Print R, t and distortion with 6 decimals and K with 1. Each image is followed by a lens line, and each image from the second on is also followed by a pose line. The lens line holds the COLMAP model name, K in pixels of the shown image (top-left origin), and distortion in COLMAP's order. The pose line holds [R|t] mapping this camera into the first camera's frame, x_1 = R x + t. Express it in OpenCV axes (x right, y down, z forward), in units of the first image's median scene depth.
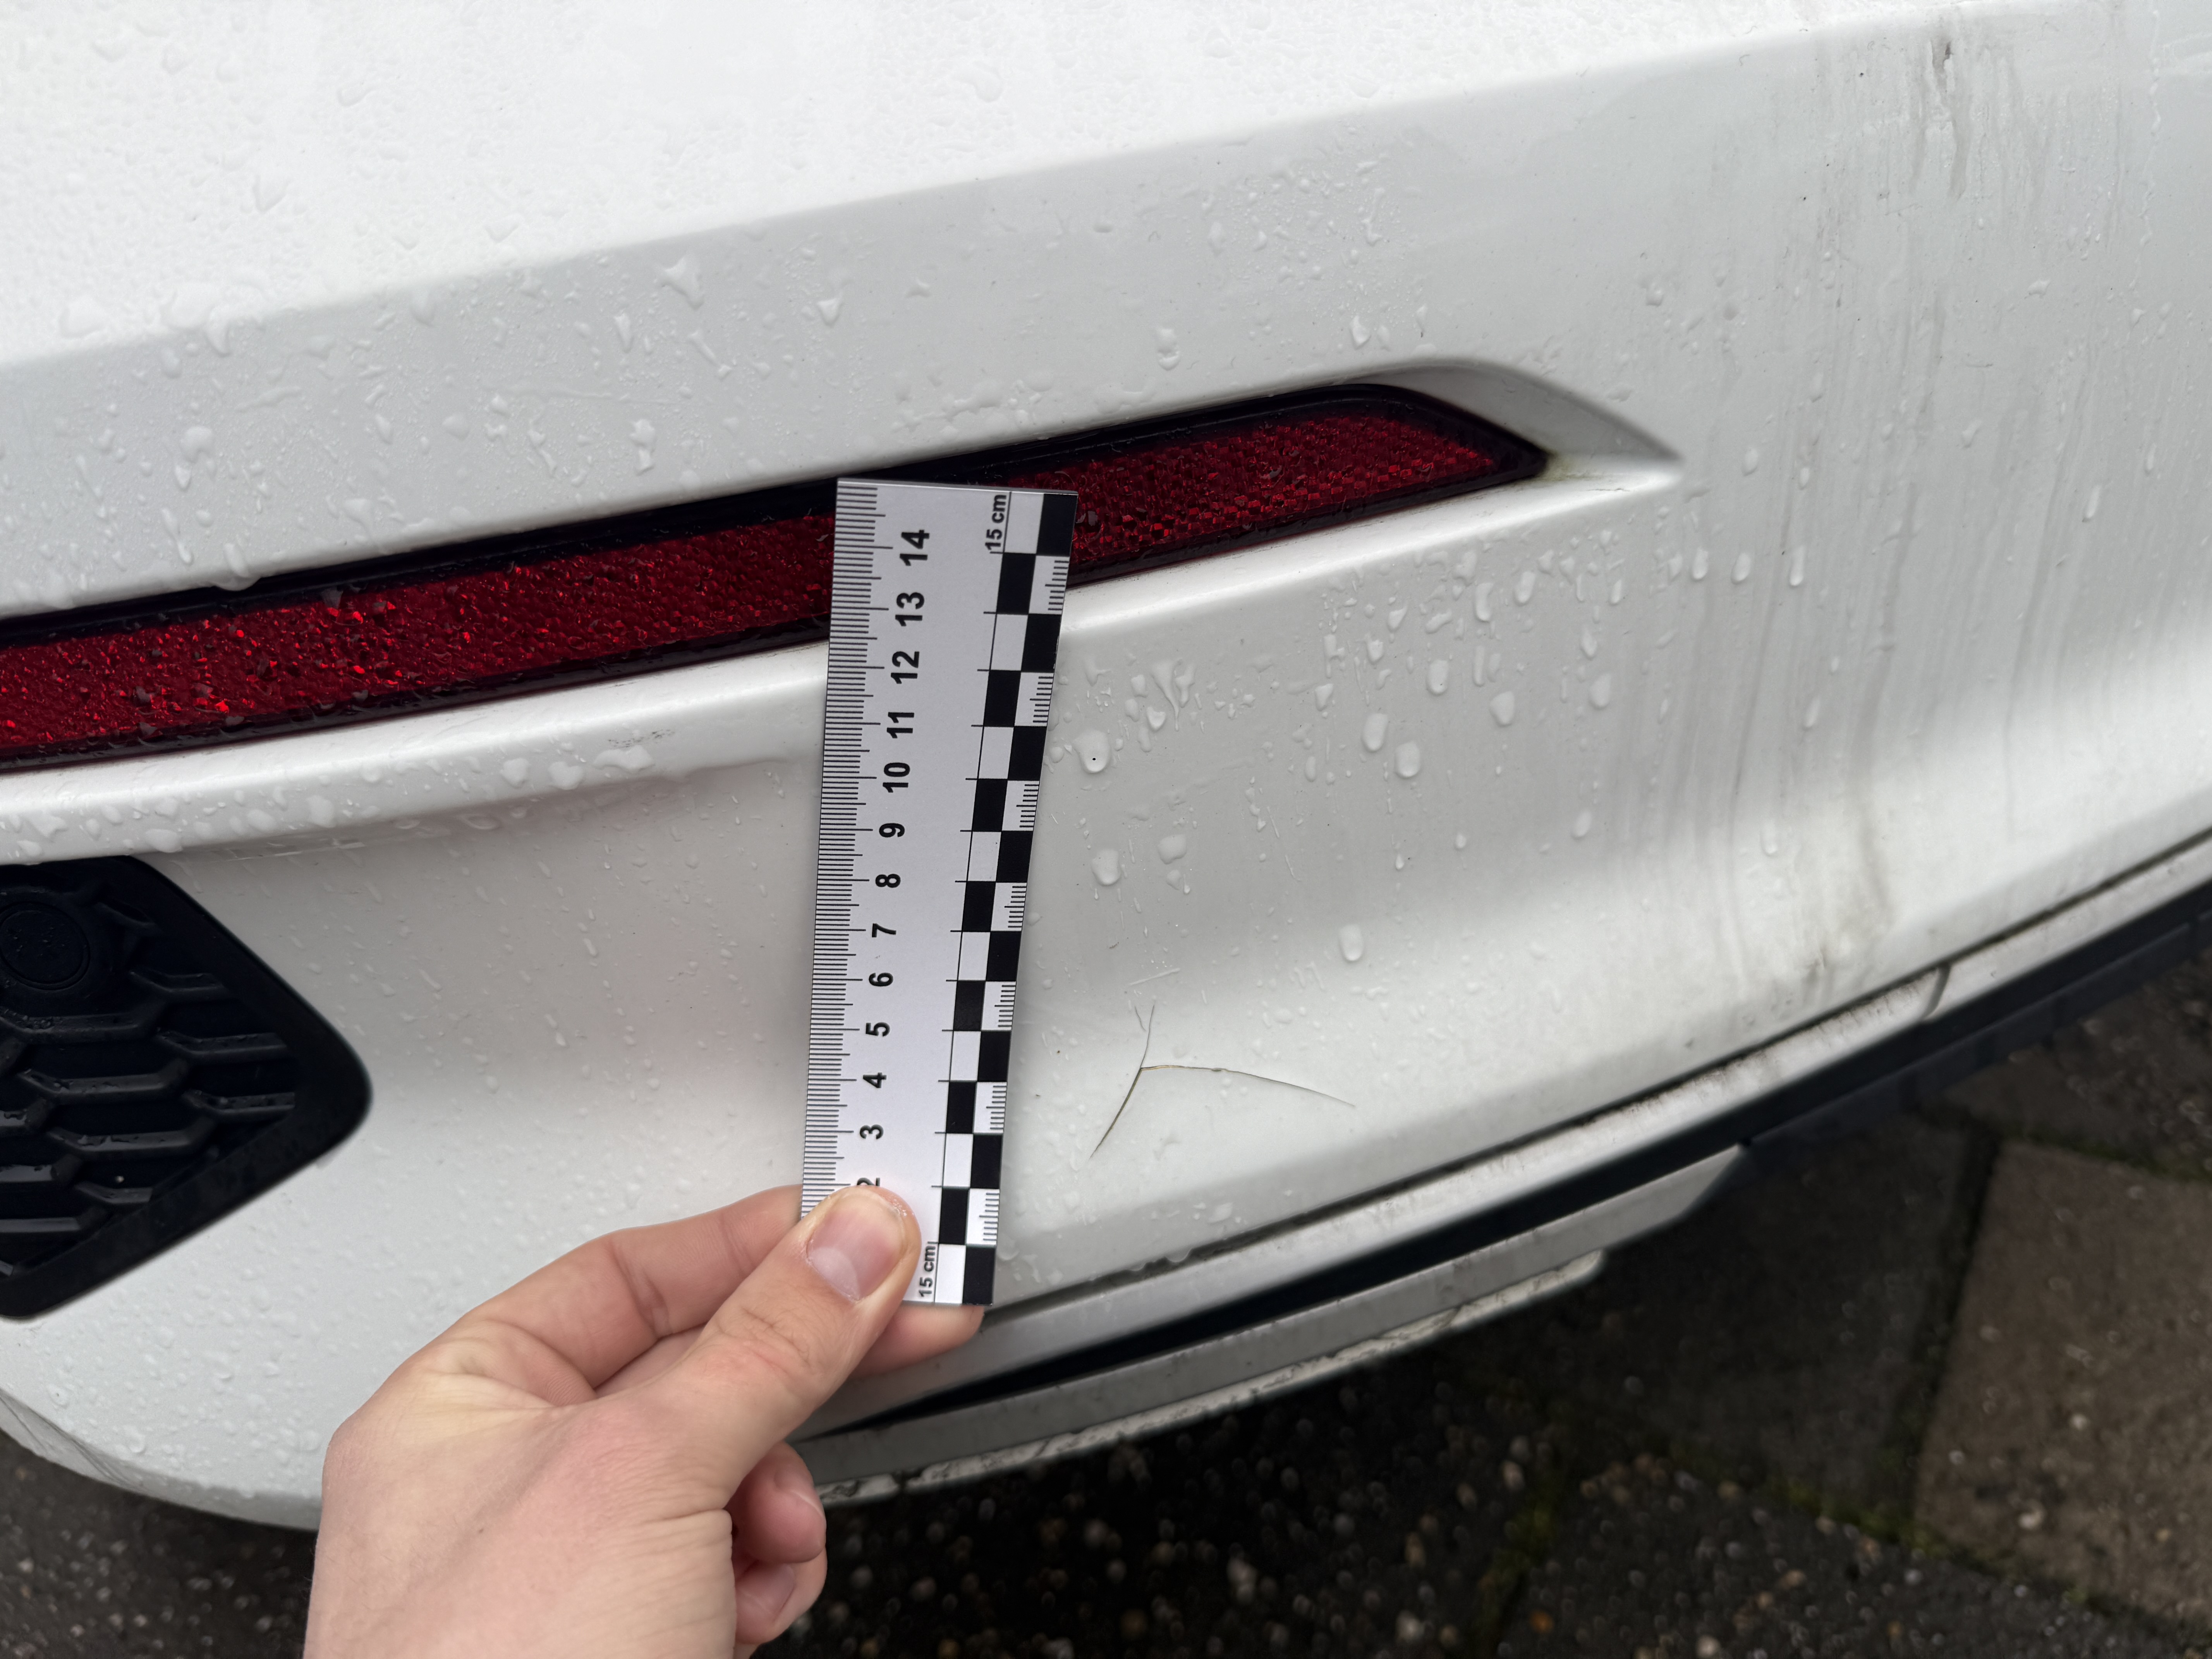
lens RADIAL K [[1603.3, 0, 1110.0], [0, 1603.3, 801.0], [0, 0, 1]] dist [-0.015778, -0.004958]
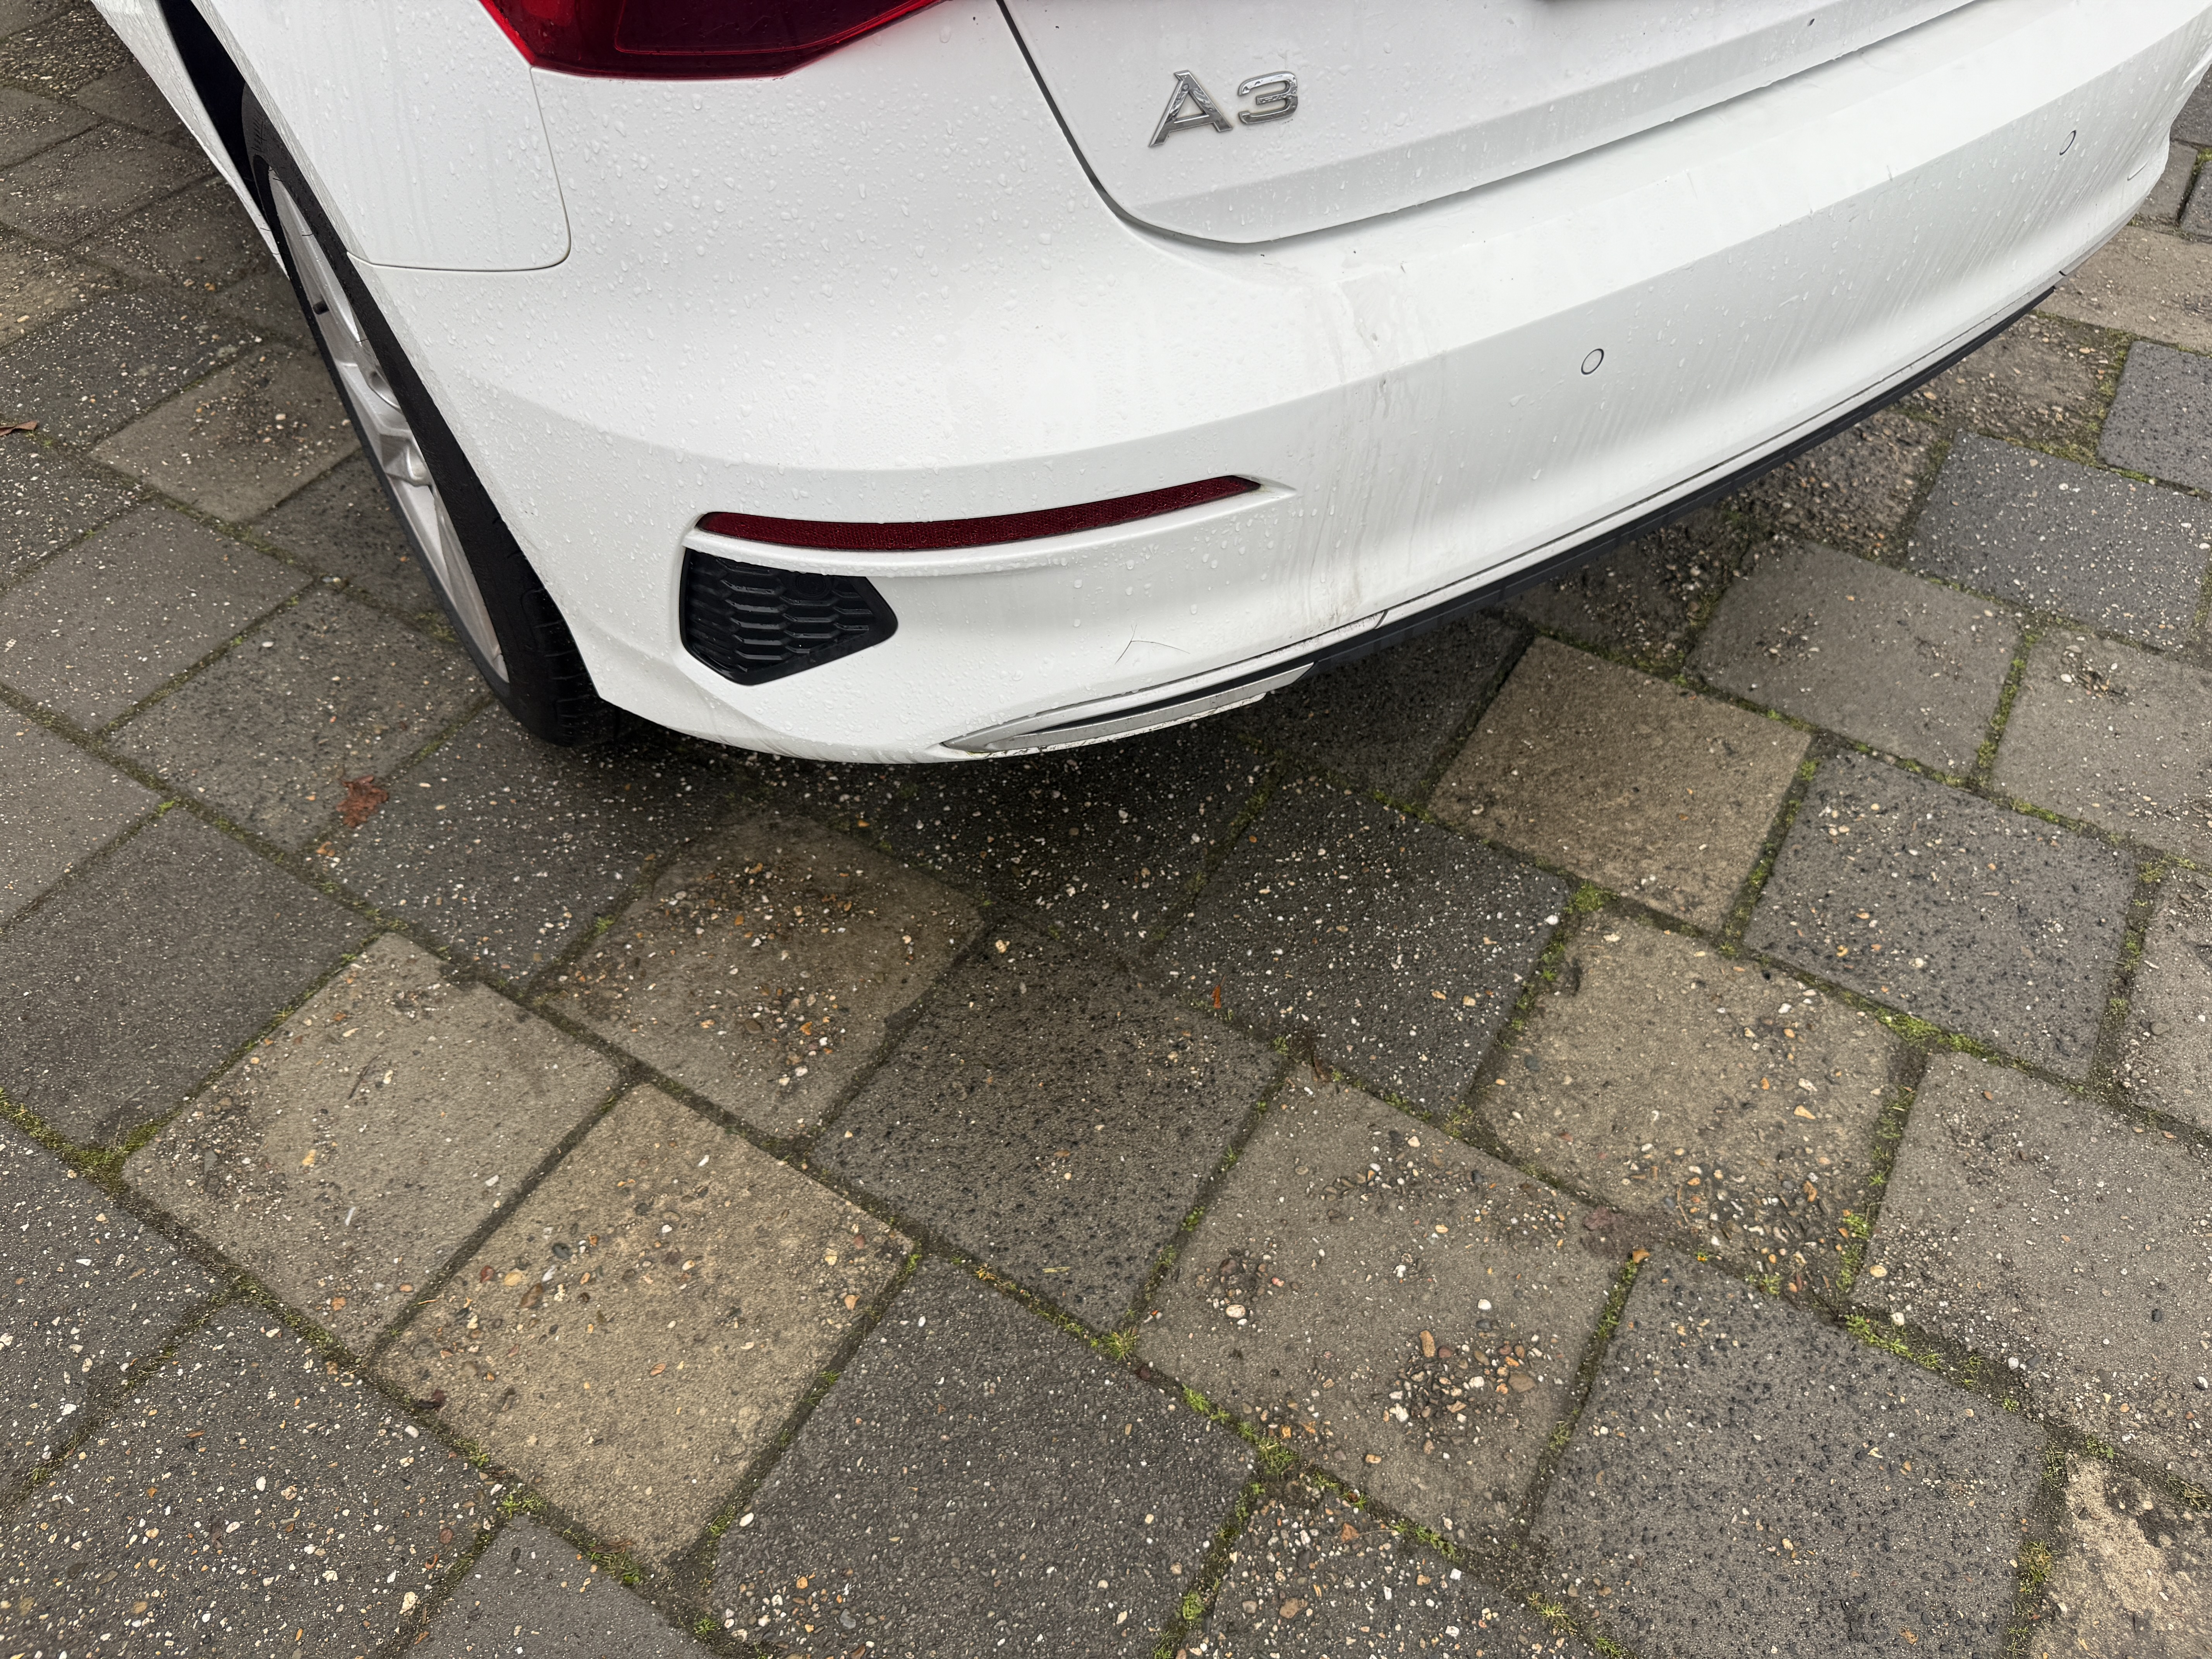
lens RADIAL K [[1540.6, 0, 1110.2], [0, 1540.6, 910.5], [0, 0, 1]] dist [0.026379, -0.056458]
pose [[0.994069, 0.043287, 0.099760, -0.143249], [-0.082697, 0.896637, 0.434976, -0.324814], [-0.070620, -0.440646, 0.894899, -0.971675]]
